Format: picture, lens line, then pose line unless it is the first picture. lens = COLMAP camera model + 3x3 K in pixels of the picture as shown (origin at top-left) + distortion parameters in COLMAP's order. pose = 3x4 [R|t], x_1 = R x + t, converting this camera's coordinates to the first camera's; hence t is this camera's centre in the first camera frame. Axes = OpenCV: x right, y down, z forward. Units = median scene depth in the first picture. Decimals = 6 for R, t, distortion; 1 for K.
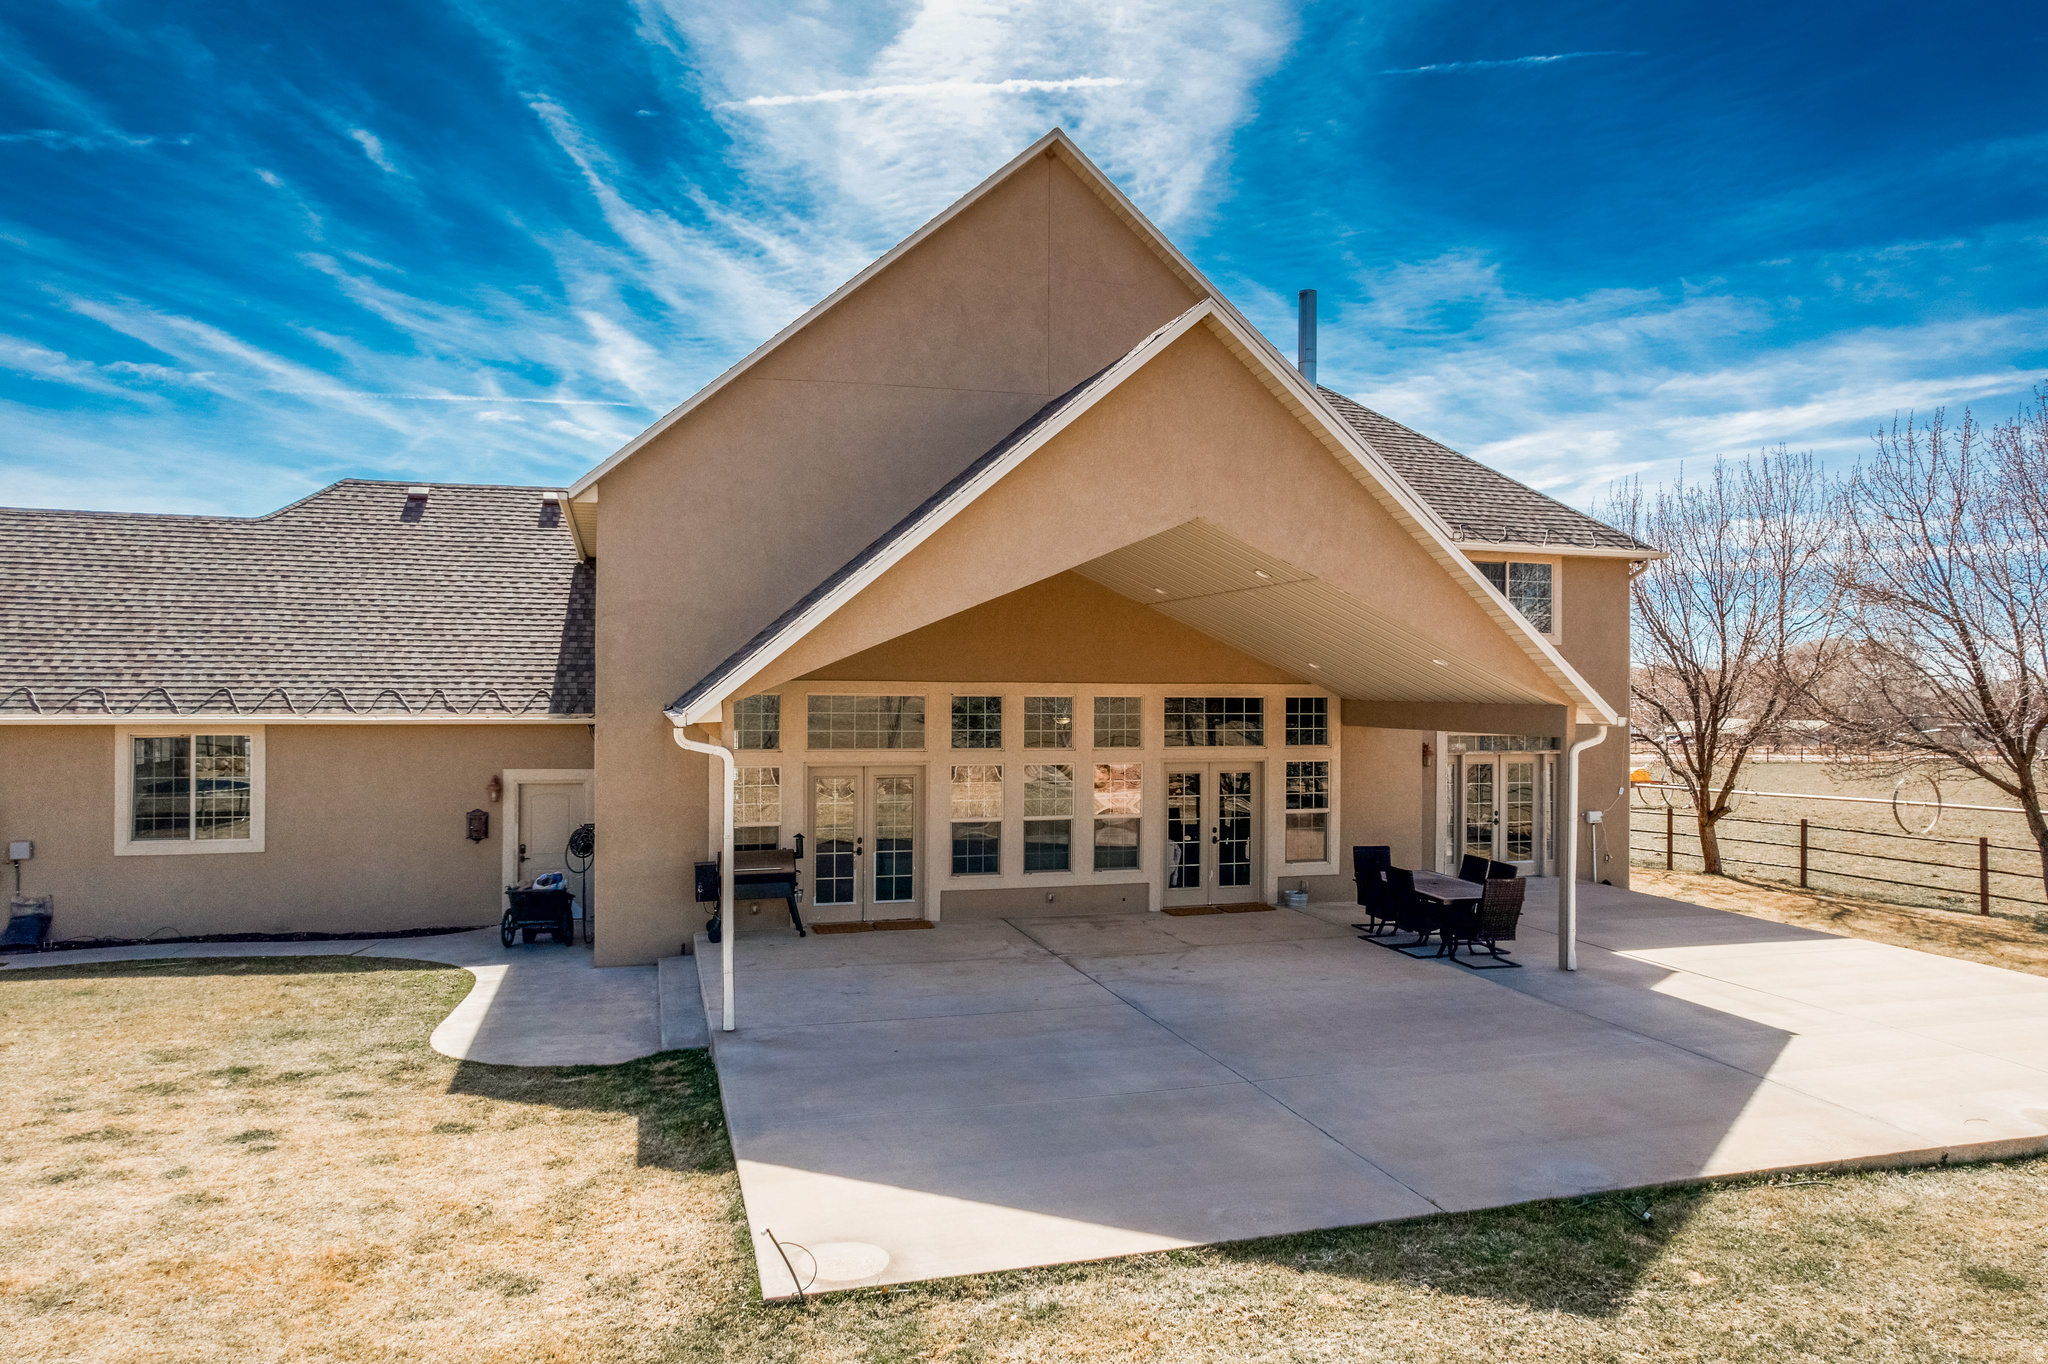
lens RADIAL K [[1316.0, 0, 1034.1], [0, 1316.0, 696.3], [0, 0, 1]] dist [-0.077668, 0.069625]
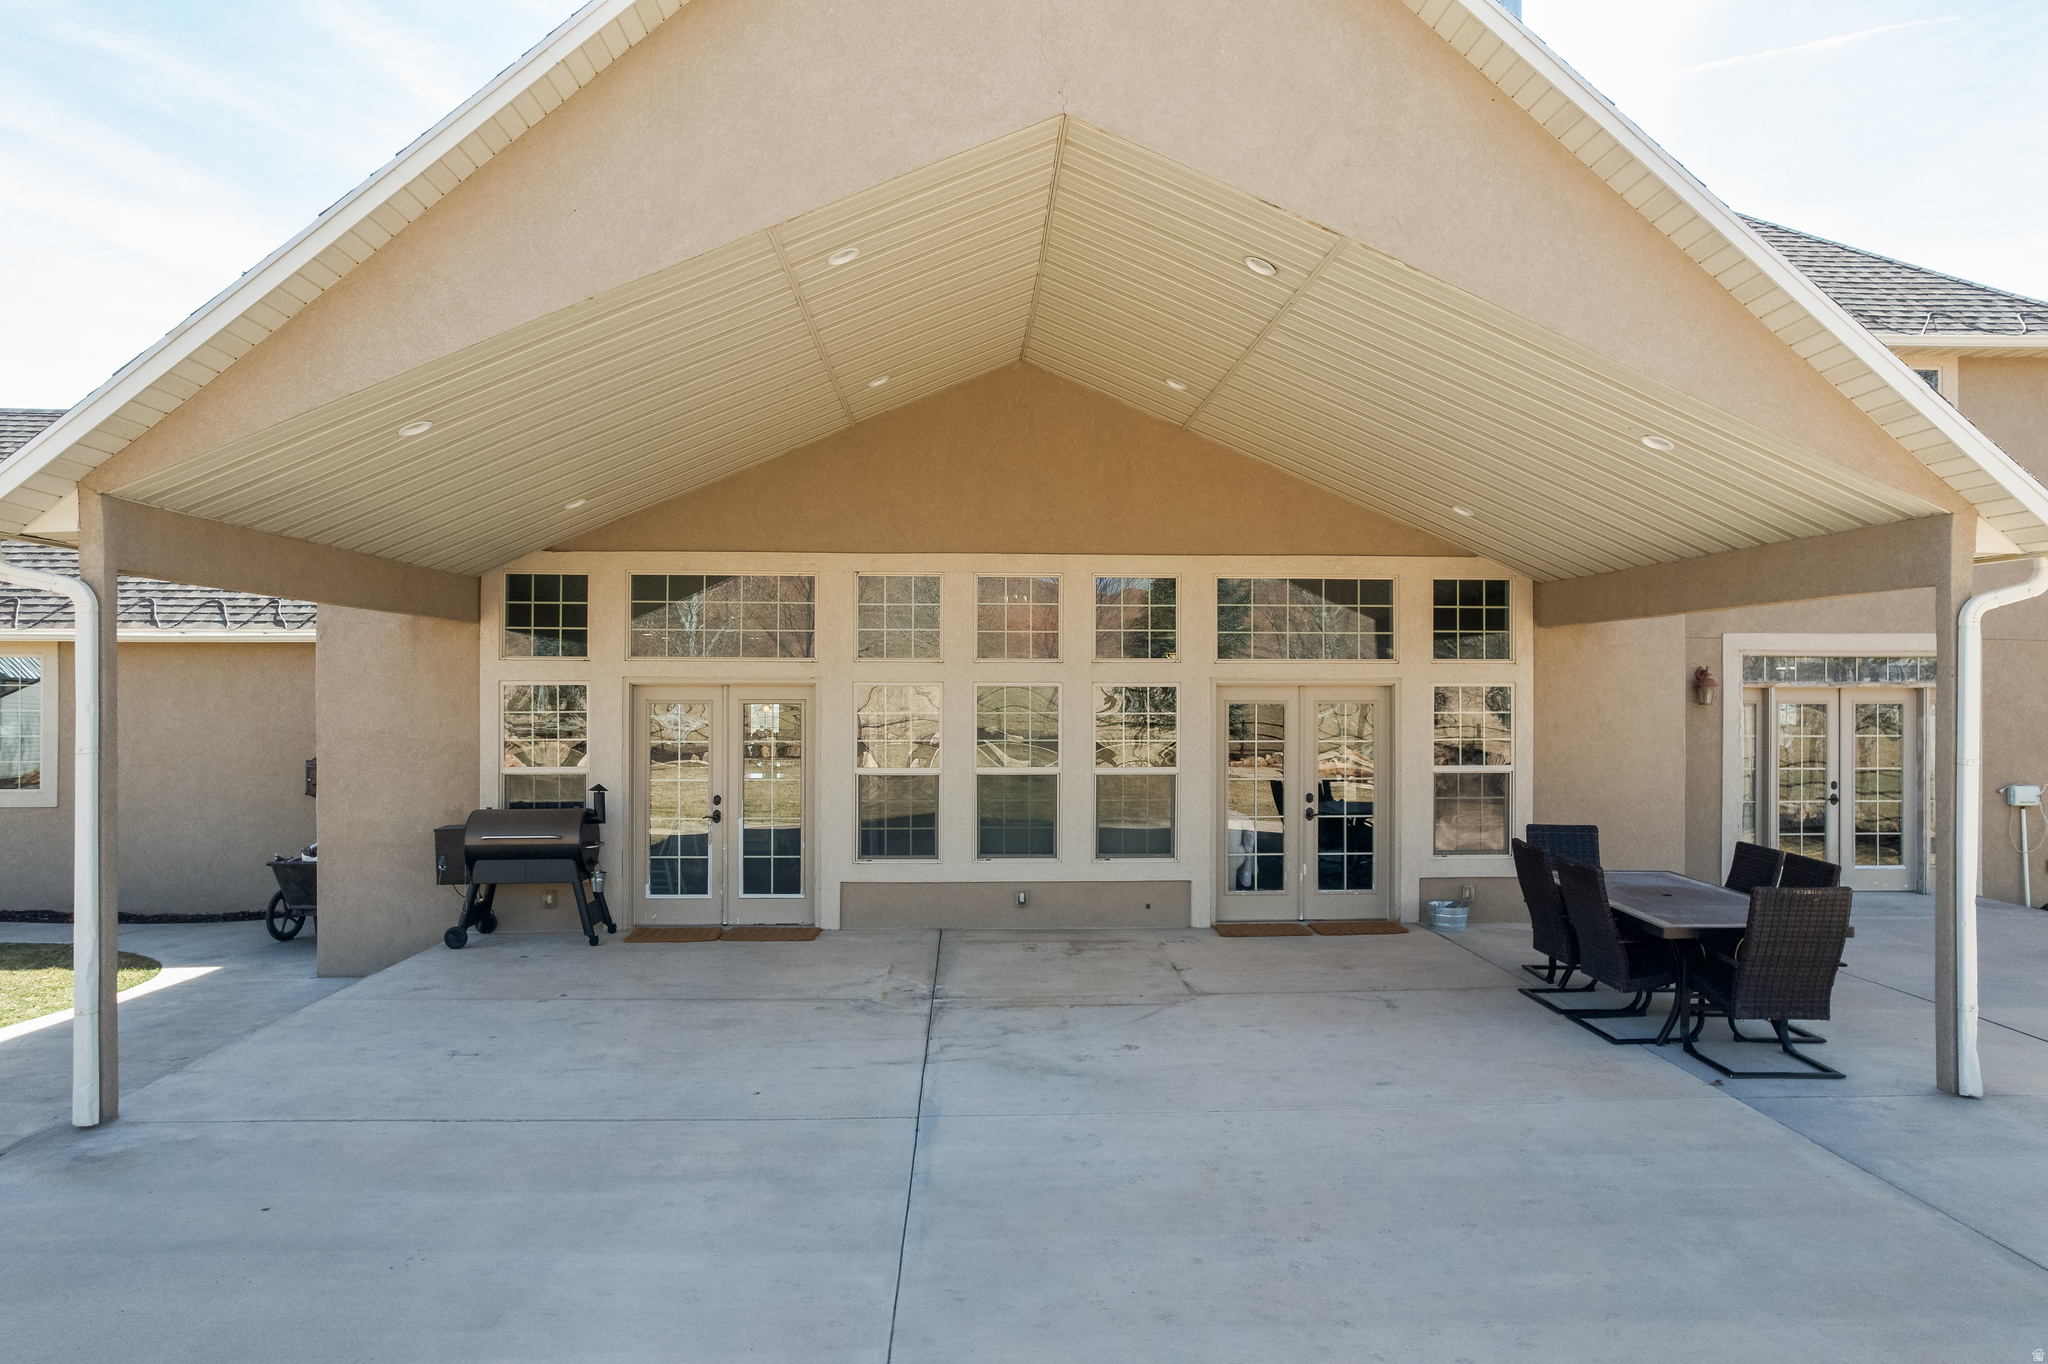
lens RADIAL K [[1316.0, 0, 1034.1], [0, 1316.0, 696.3], [0, 0, 1]] dist [-0.077668, 0.069625]
pose [[0.969299, -0.003974, -0.245852, 0.173643], [0.003406, 0.999990, -0.002735, 0.059568], [0.245861, 0.001813, 0.969303, 0.402679]]
